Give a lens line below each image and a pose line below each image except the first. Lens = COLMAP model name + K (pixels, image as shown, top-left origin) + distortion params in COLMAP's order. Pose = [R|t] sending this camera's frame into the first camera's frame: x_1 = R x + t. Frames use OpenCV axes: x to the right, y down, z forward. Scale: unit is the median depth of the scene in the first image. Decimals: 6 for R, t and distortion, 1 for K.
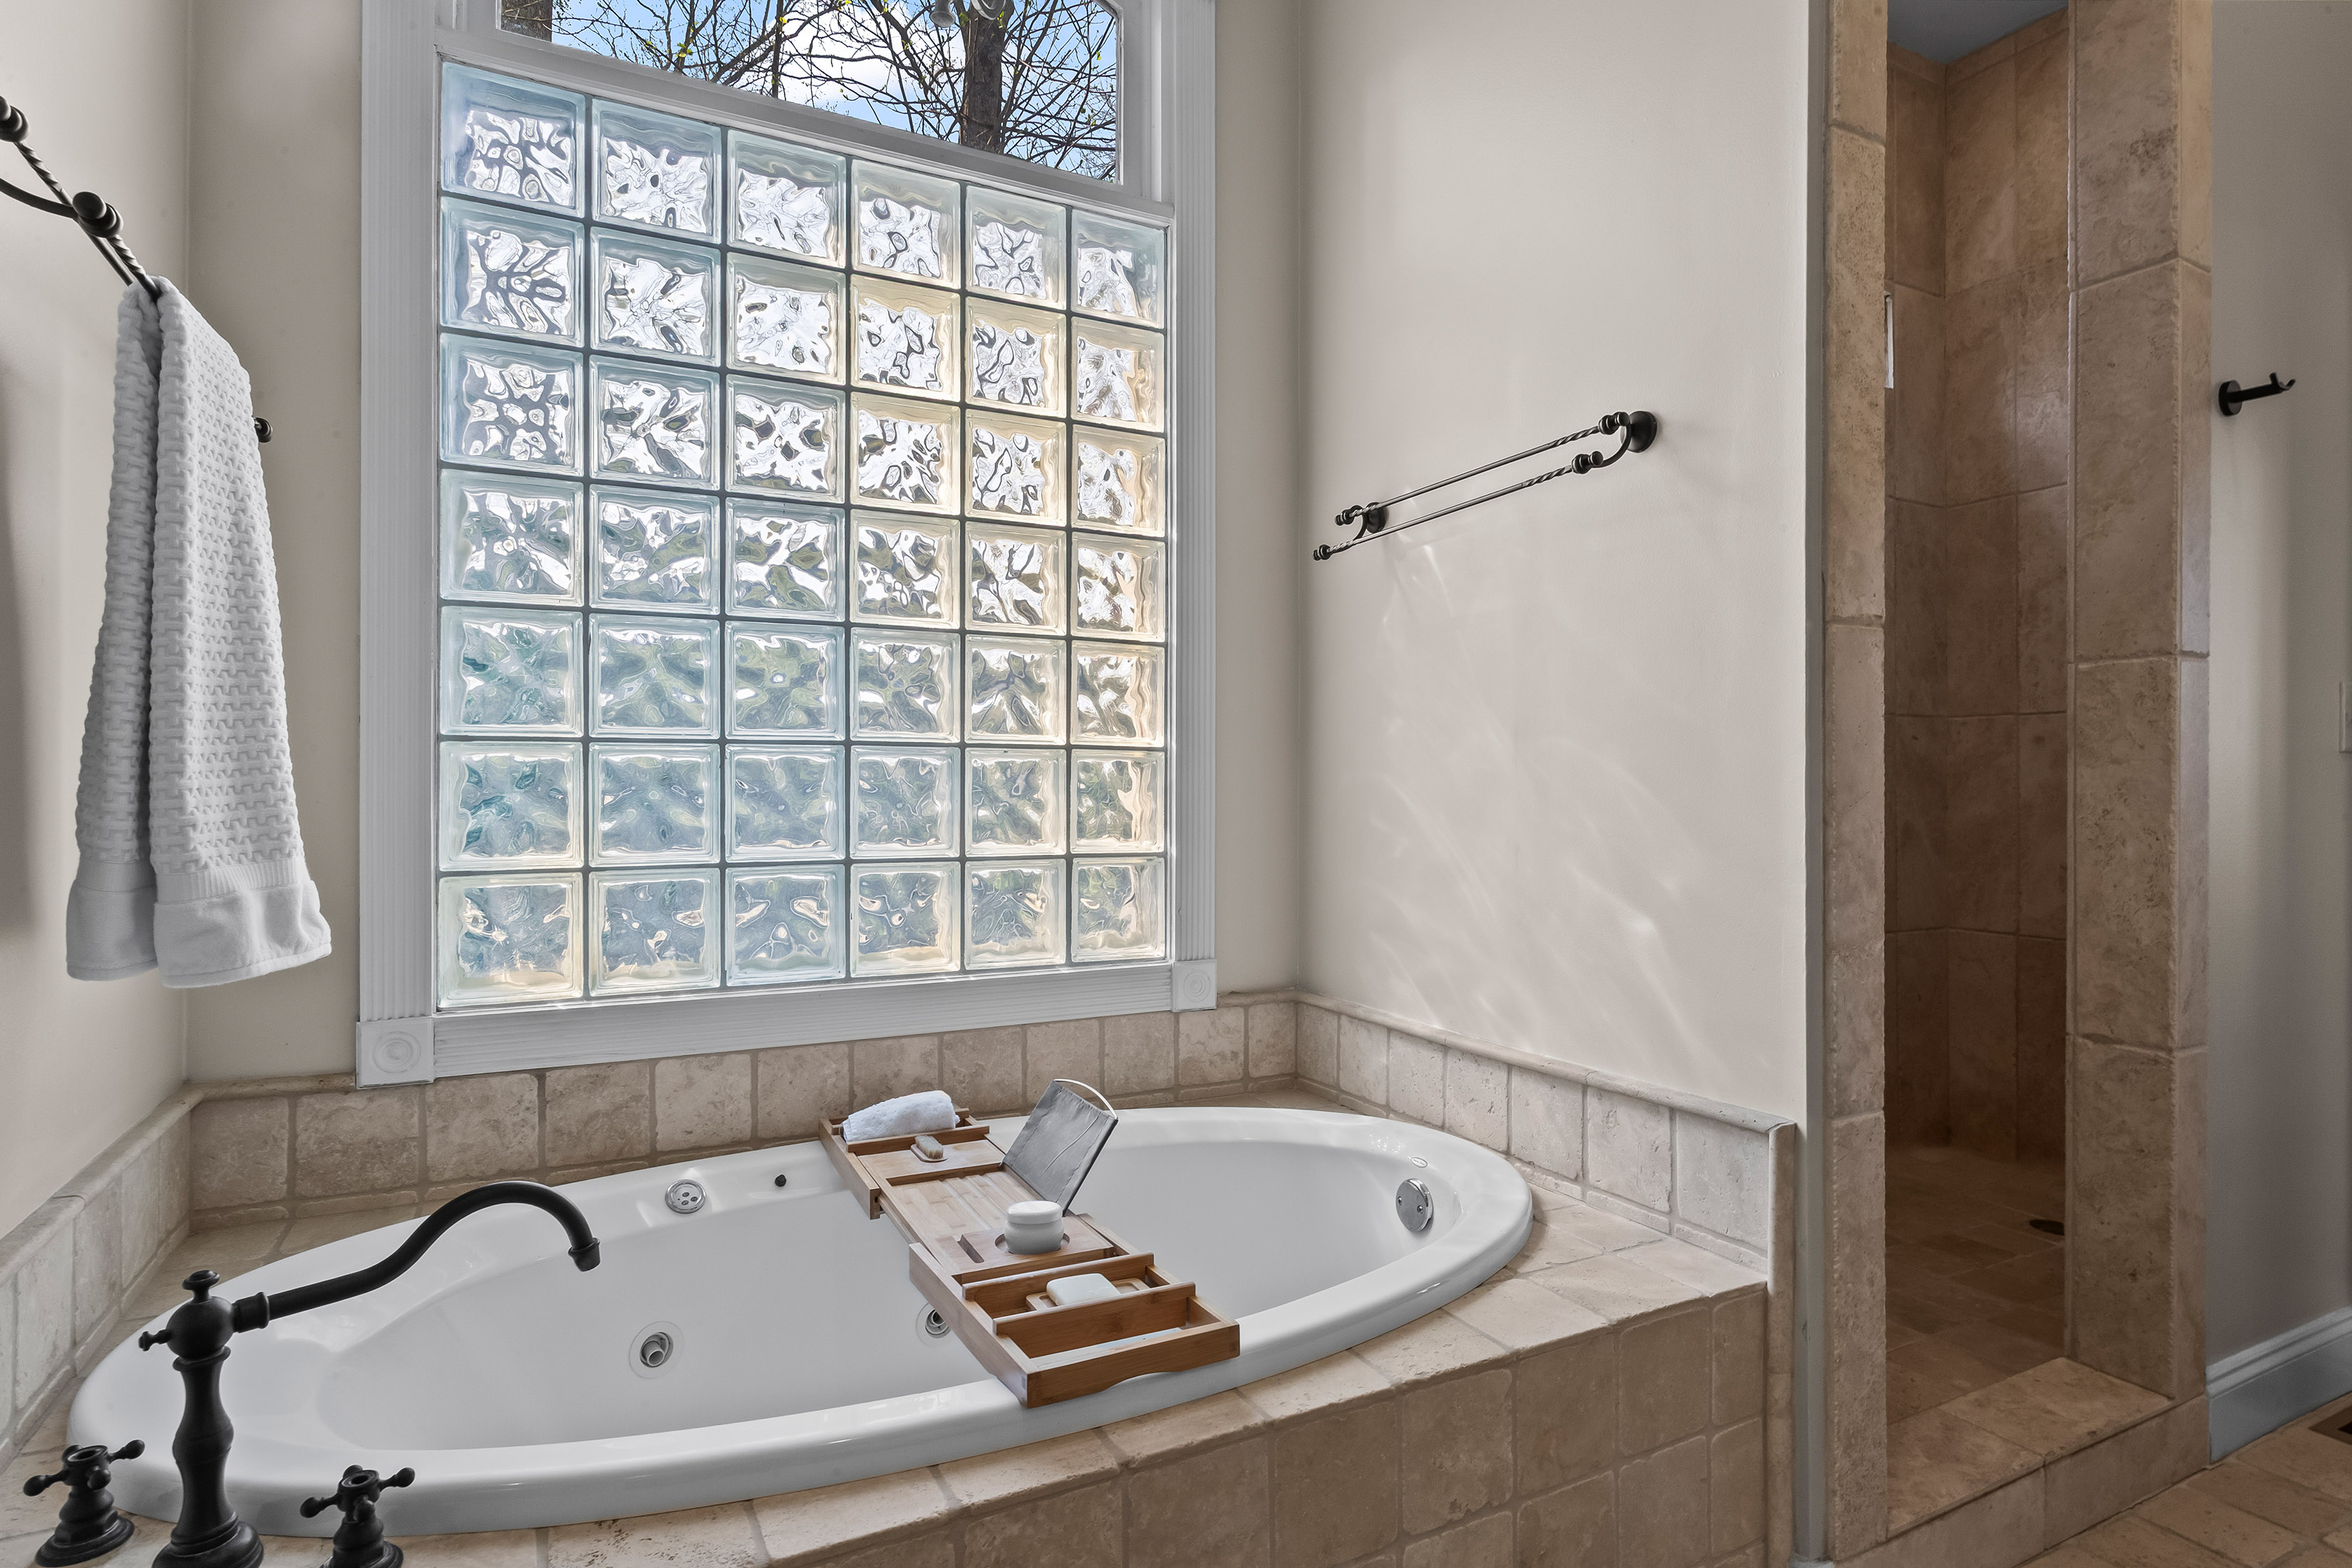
lens RADIAL K [[1211.8, 0, 1151.9], [0, 1211.8, 777.4], [0, 0, 1]] dist [0.002090, 0.001480]
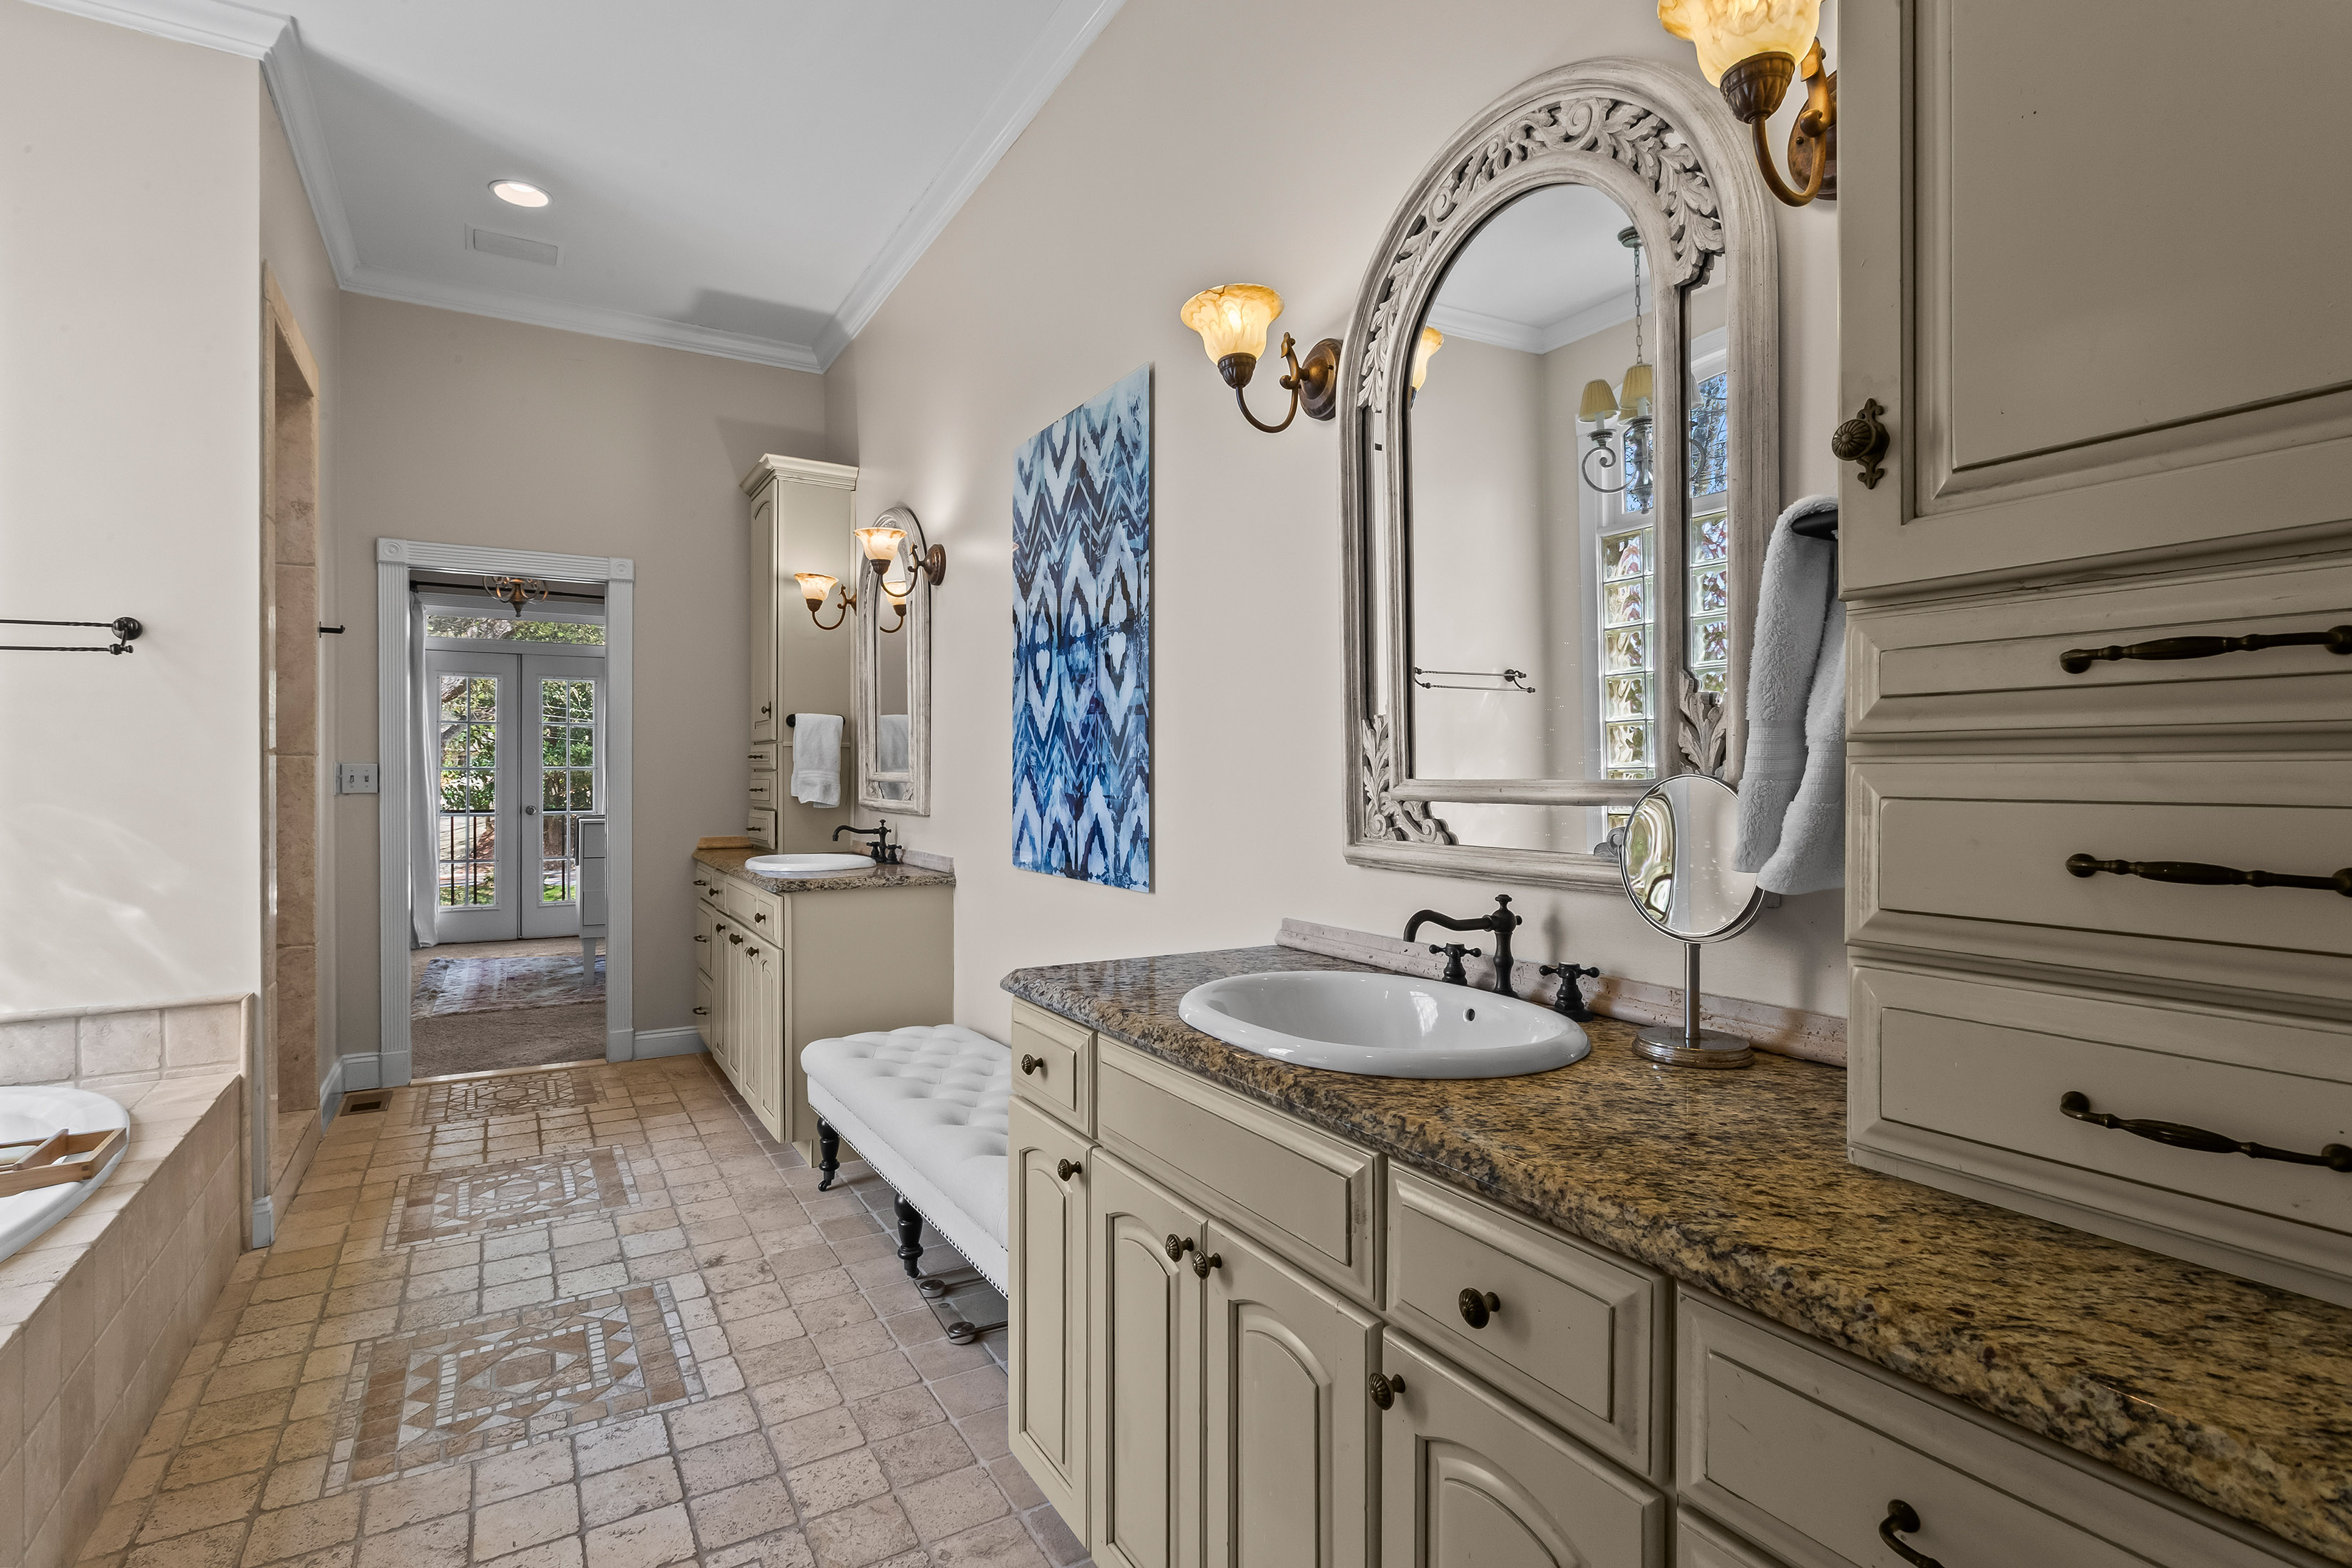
lens RADIAL K [[1119.6, 0, 1162.9], [0, 1119.6, 772.4], [0, 0, 1]] dist [-0.002219, -0.000078]
pose [[-0.057389, 0.000300, 0.998352, -1.134019], [-0.003206, 0.999995, -0.000485, -0.073958], [-0.998347, -0.003229, -0.057387, -0.341881]]
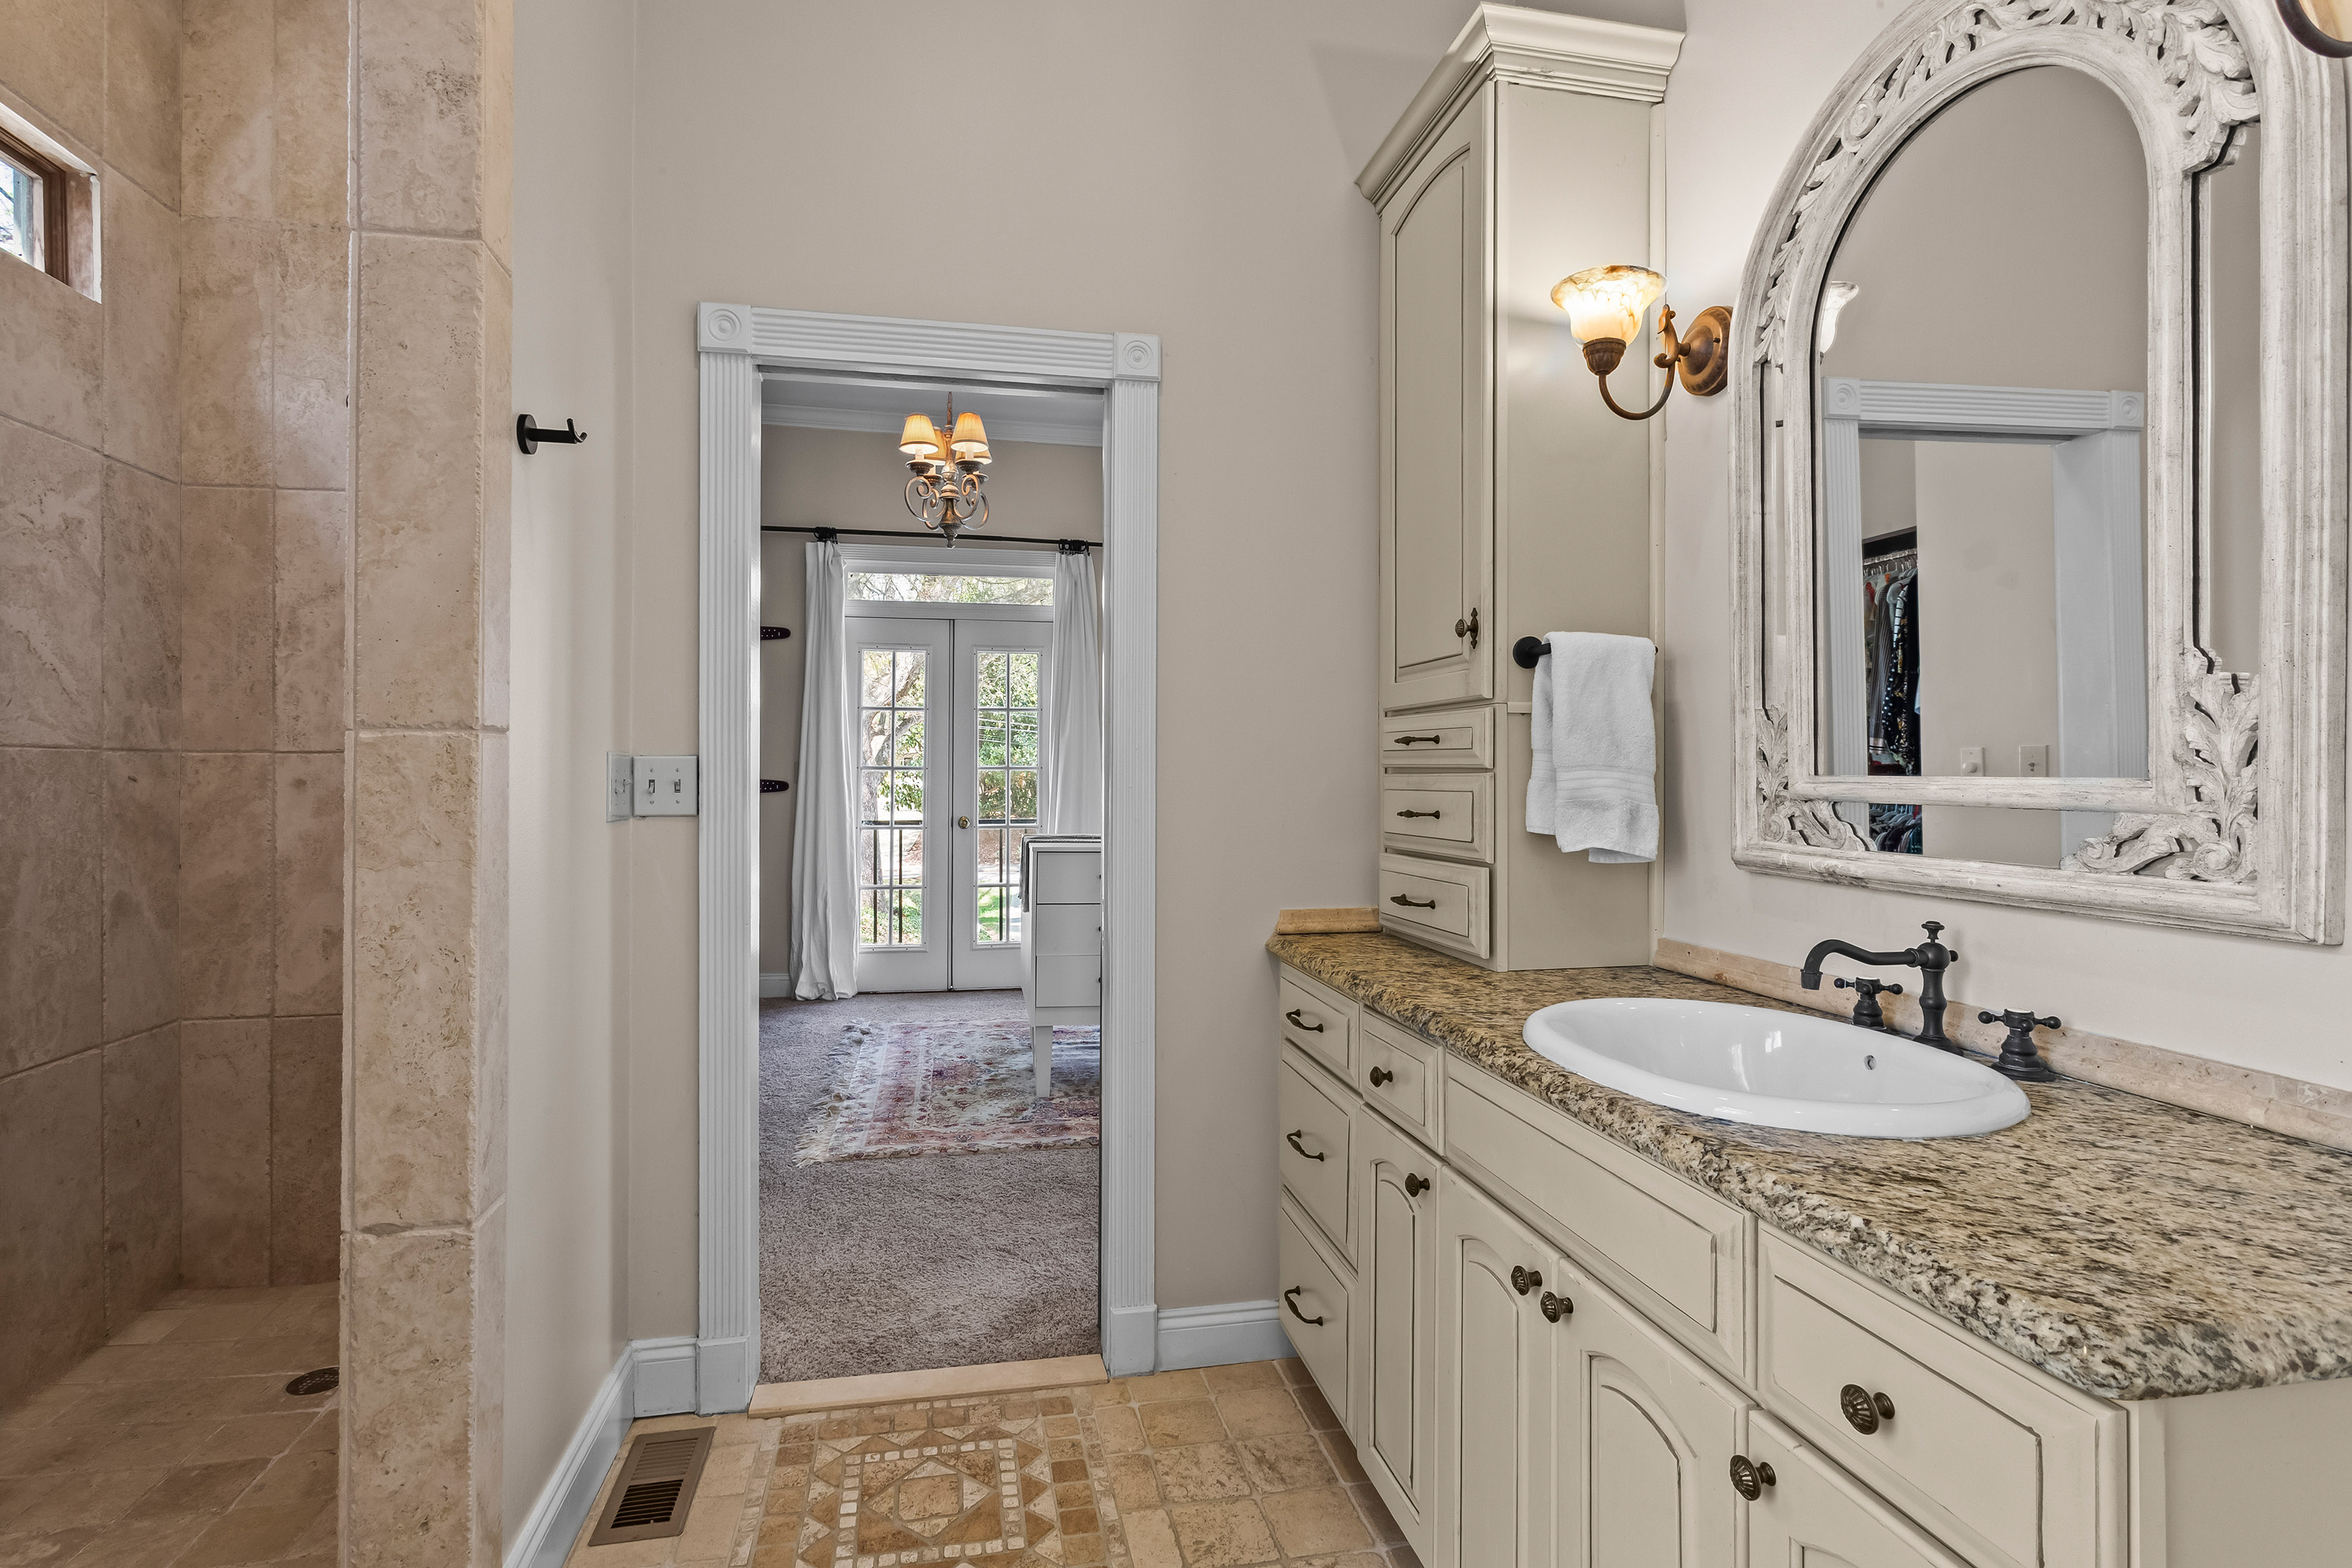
lens RADIAL K [[1119.6, 0, 1162.9], [0, 1119.6, 772.4], [0, 0, 1]] dist [-0.002219, -0.000078]
pose [[0.274899, 0.000183, 0.961473, 0.244344], [-0.006145, 0.999980, 0.001566, -0.074461], [-0.961453, -0.006339, 0.274895, 0.344576]]
